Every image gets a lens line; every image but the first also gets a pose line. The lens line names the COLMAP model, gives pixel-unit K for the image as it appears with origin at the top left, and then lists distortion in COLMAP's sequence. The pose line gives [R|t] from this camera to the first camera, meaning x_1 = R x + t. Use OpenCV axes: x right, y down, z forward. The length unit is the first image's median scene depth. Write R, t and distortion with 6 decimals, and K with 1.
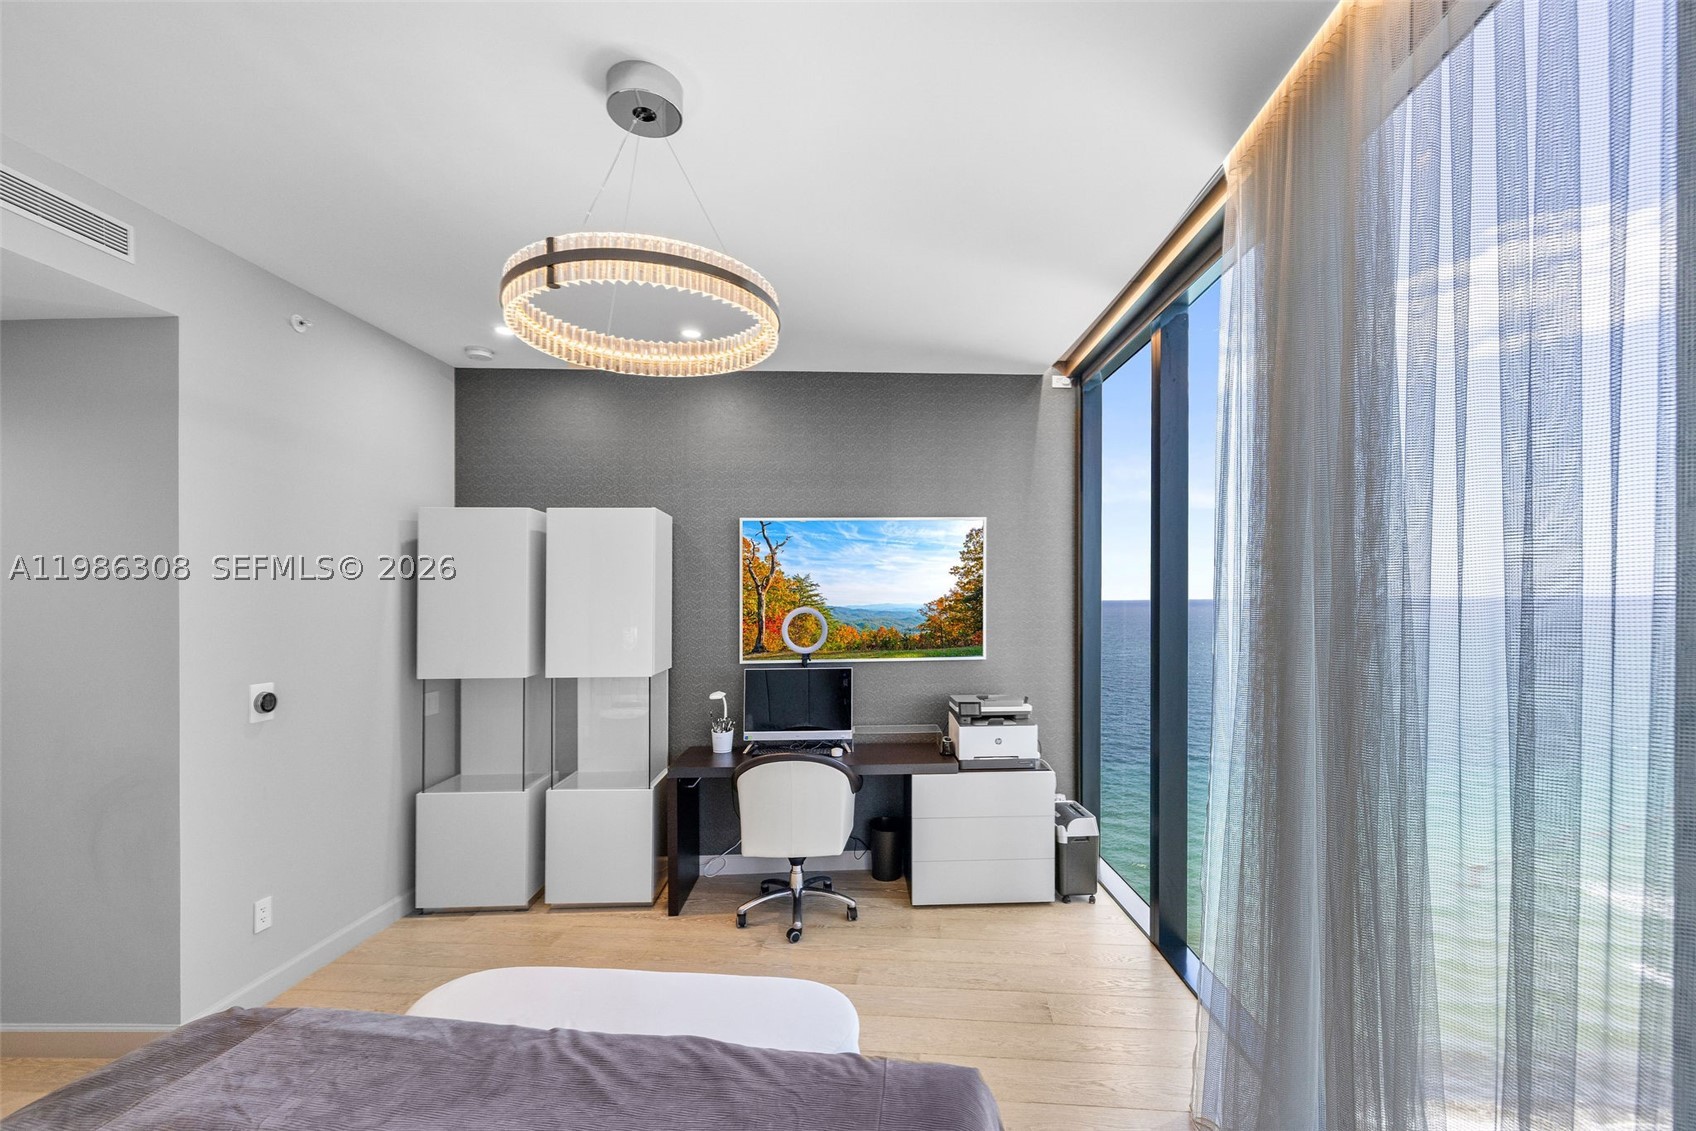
lens RADIAL K [[737.2, 0, 873.6], [0, 737.2, 590.5], [0, 0, 1]] dist [-0.004040, -0.000252]
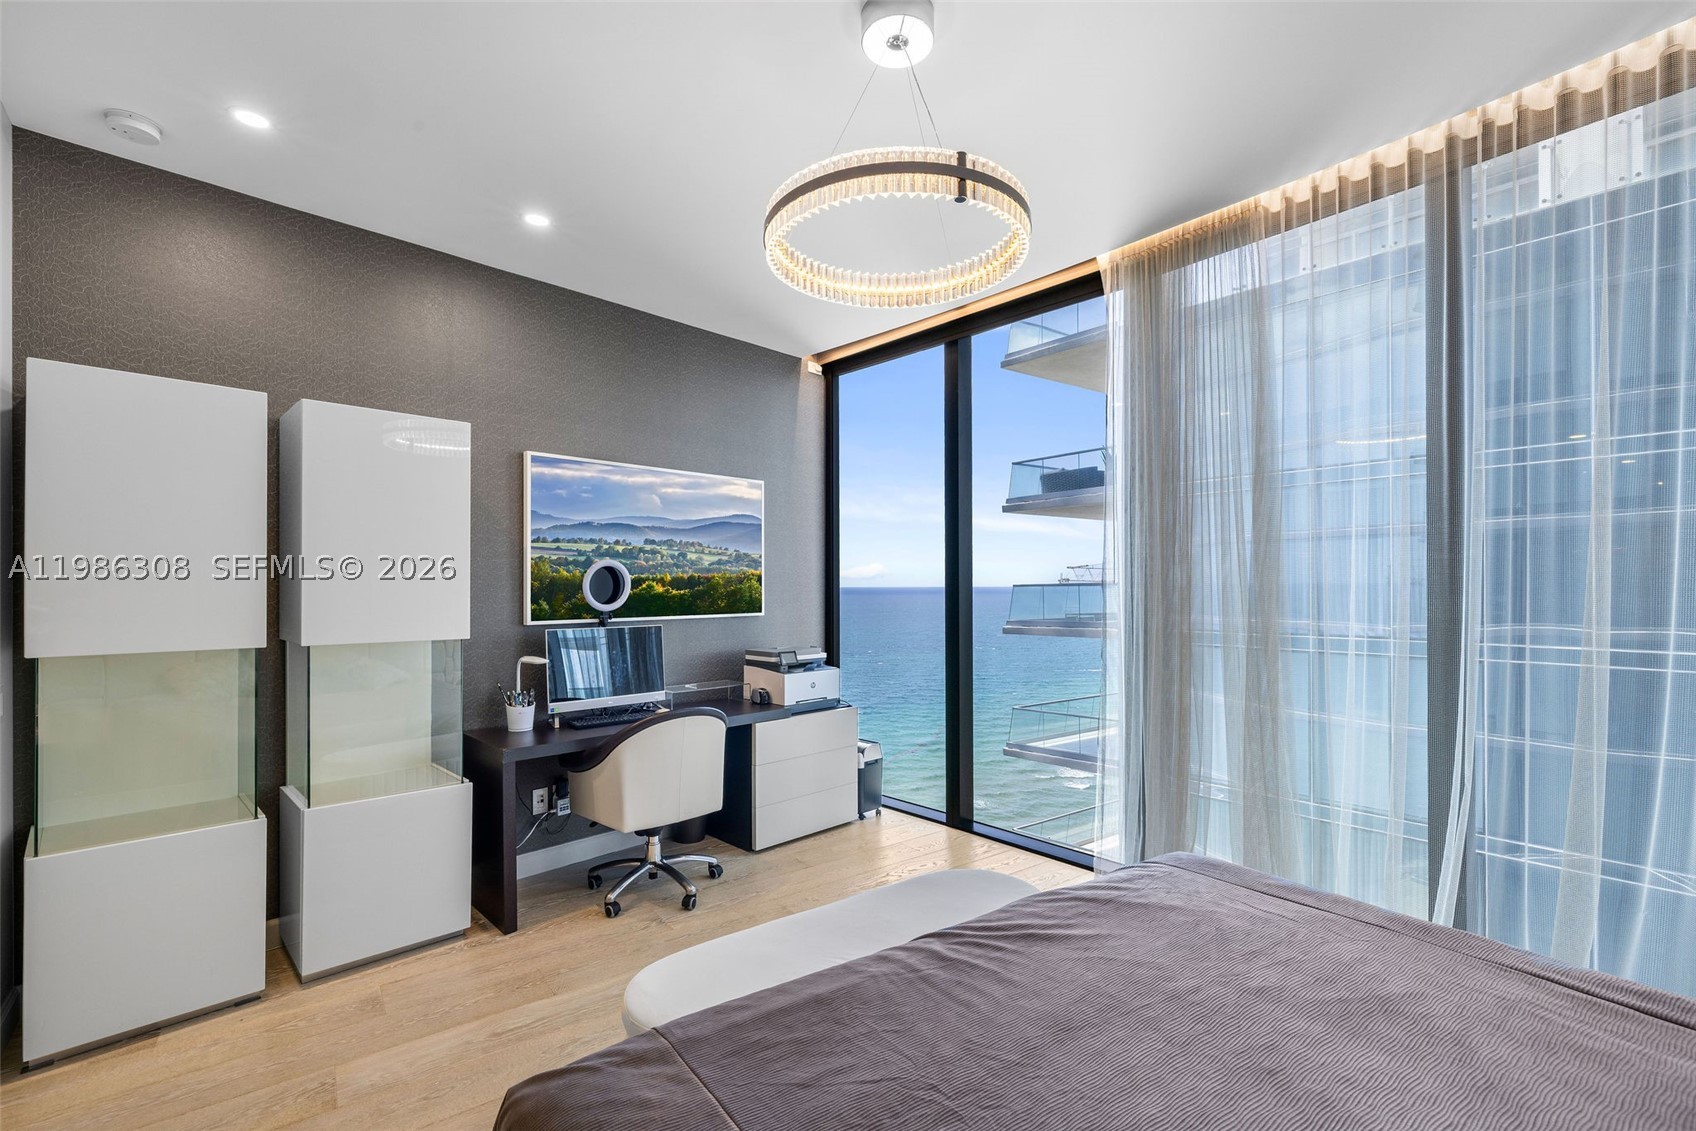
lens RADIAL K [[737.2, 0, 855.3], [0, 737.2, 579.0], [0, 0, 1]] dist [-0.004040, -0.000252]
pose [[0.734194, 0.016031, 0.678750, -0.567496], [-0.015191, 0.999859, -0.007184, 0.056452], [-0.678769, -0.005036, 0.734334, 0.160077]]
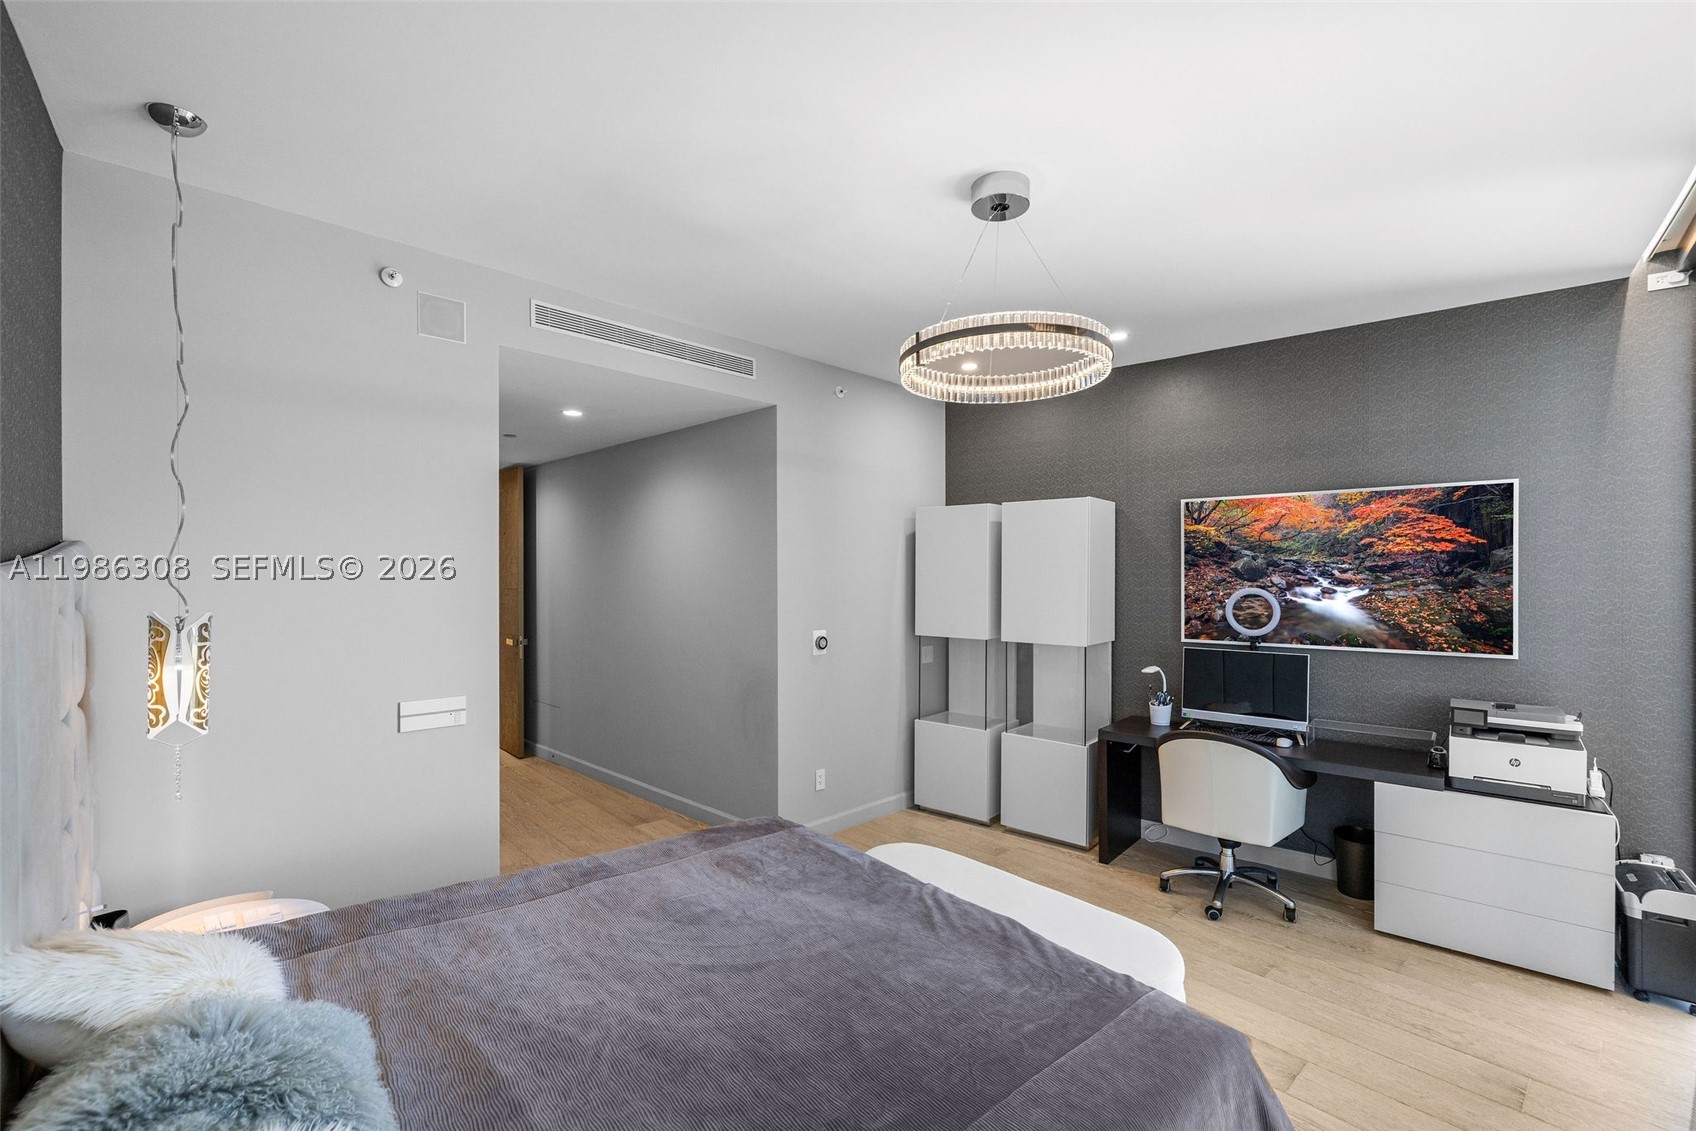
lens RADIAL K [[737.2, 0, 861.4], [0, 737.2, 568.0], [0, 0, 1]] dist [-0.004040, -0.000252]
pose [[0.740668, 0.005023, -0.671852, 0.200646], [-0.000972, 0.999979, 0.006404, -0.010618], [0.671870, -0.004091, 0.740658, -0.066048]]
